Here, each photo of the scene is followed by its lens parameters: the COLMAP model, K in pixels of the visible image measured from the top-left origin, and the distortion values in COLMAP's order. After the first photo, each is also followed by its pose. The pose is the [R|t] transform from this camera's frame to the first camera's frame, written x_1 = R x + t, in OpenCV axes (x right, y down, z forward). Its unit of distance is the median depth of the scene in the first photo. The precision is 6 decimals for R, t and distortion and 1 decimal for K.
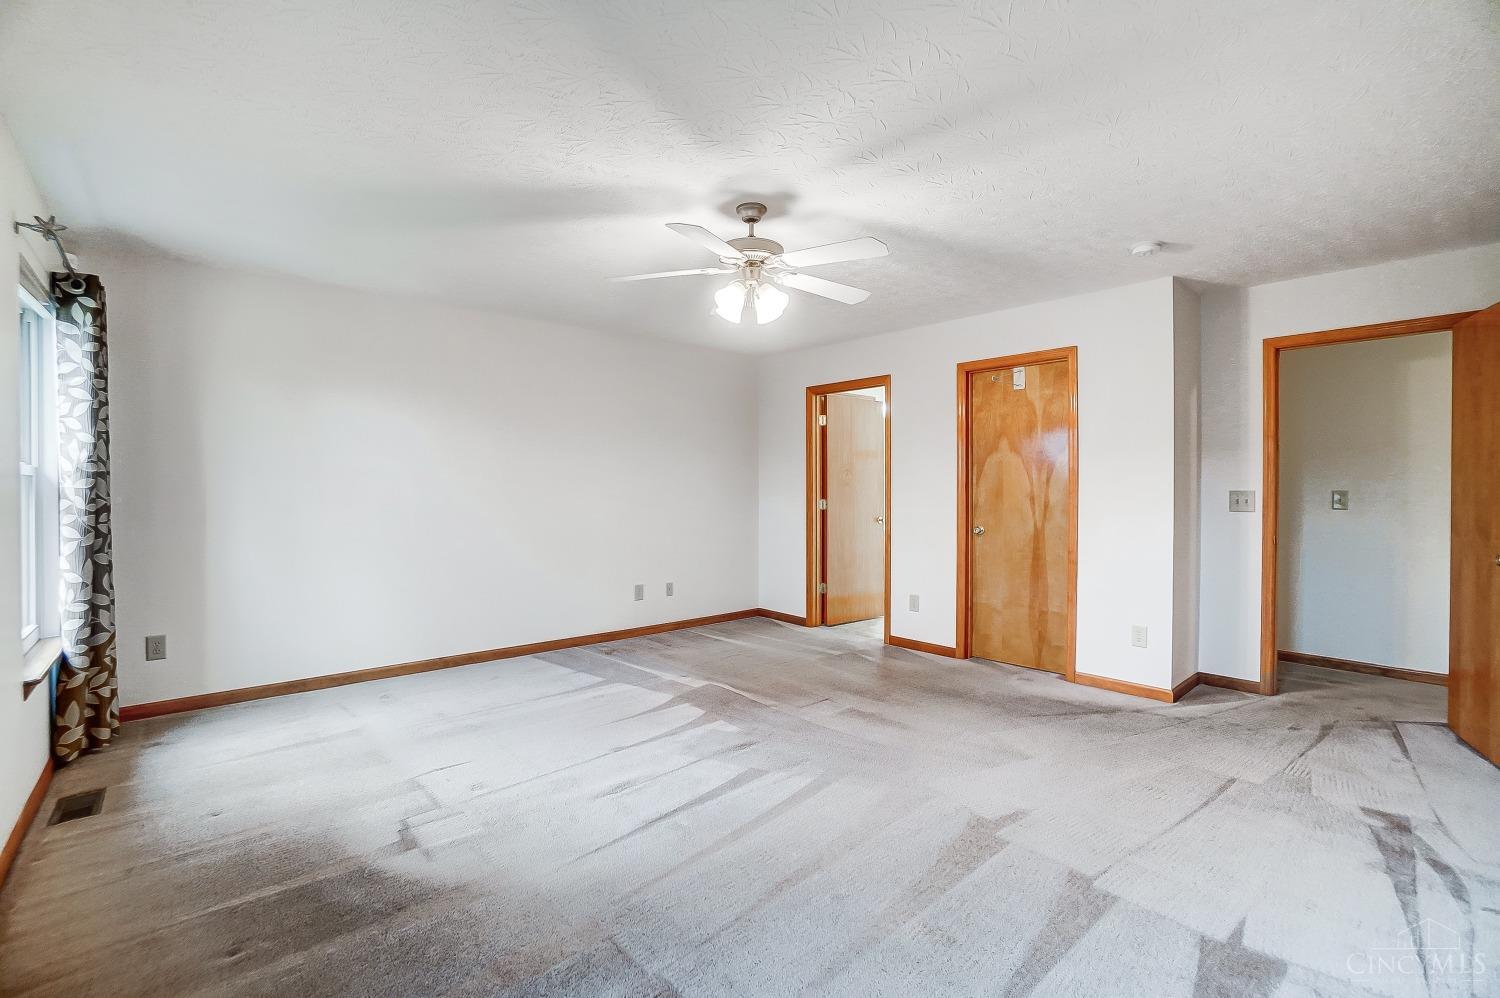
lens RADIAL K [[675.2, 0, 745.8], [0, 675.2, 497.0], [0, 0, 1]] dist [-0.037180, 0.013037]
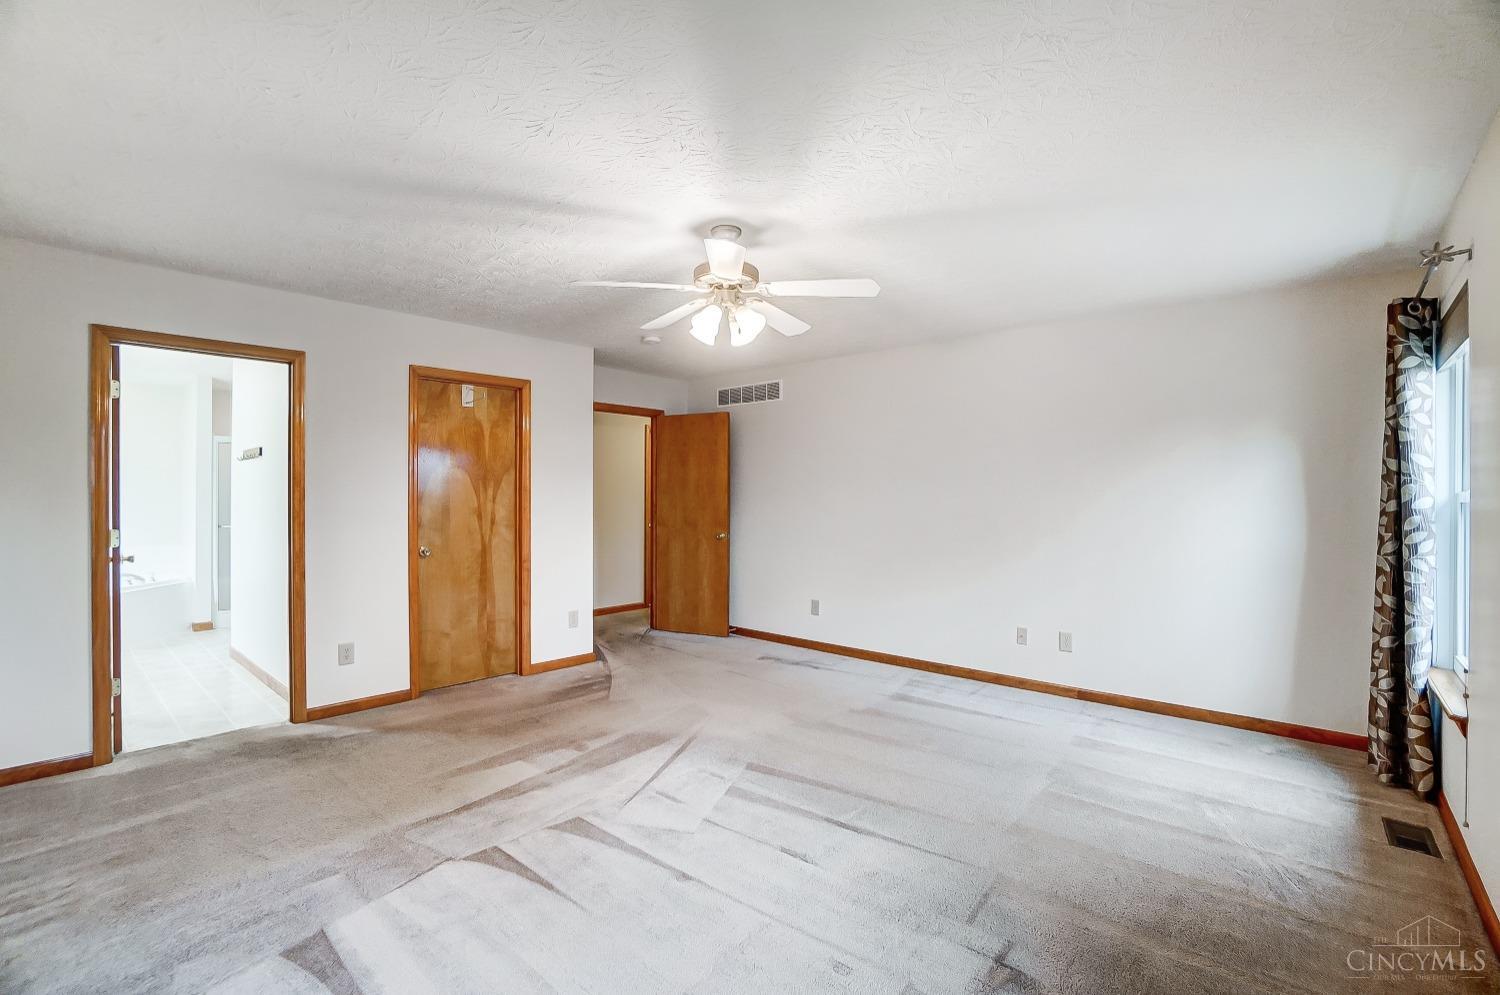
lens RADIAL K [[675.2, 0, 742.9], [0, 675.2, 494.1], [0, 0, 1]] dist [-0.037180, 0.013037]
pose [[-0.107684, 0.000888, 0.994185, -0.647737], [0.015823, 0.999874, 0.000821, -0.024205], [-0.994059, 0.015819, -0.107684, 0.712763]]
